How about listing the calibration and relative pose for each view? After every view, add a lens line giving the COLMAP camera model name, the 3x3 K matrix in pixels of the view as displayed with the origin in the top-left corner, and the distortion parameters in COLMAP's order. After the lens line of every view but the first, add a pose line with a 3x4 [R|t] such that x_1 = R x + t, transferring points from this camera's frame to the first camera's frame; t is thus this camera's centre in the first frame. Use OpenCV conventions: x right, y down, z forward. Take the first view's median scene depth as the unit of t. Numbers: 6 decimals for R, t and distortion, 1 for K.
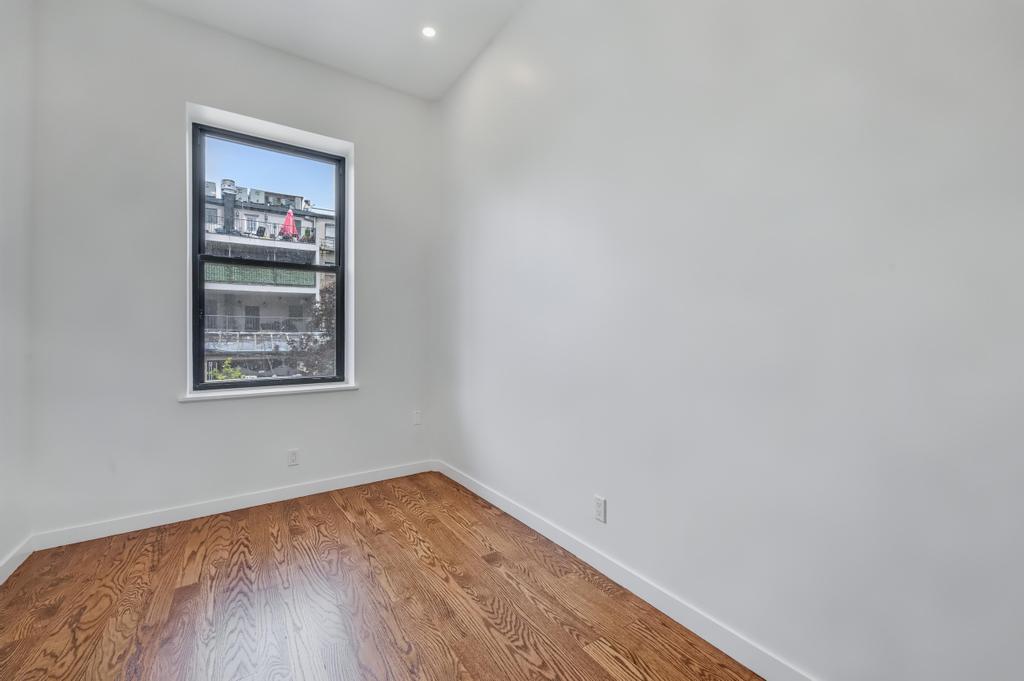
lens RADIAL K [[418.8, 0, 513.8], [0, 418.8, 335.7], [0, 0, 1]] dist [0.001326, 0.000824]
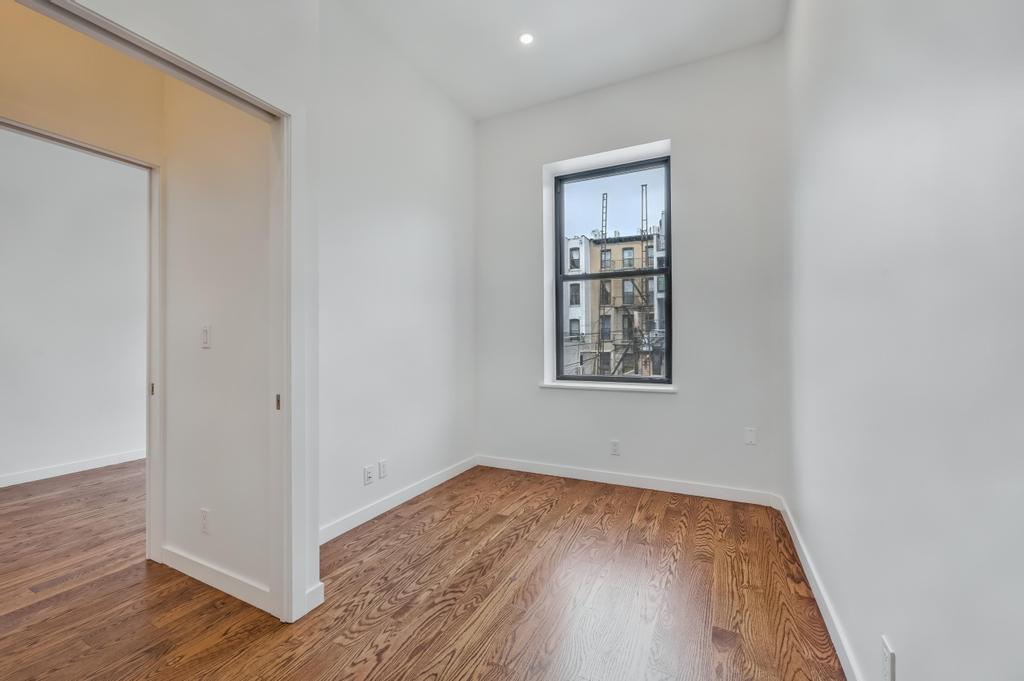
lens RADIAL K [[407.0, 0, 508.4], [0, 407.0, 344.8], [0, 0, 1]] dist [-0.002313, 0.000289]
pose [[0.484404, 0.006015, -0.874824, 0.308957], [0.007593, 0.999910, 0.011079, 0.005087], [0.874811, -0.012009, 0.484315, 0.261008]]
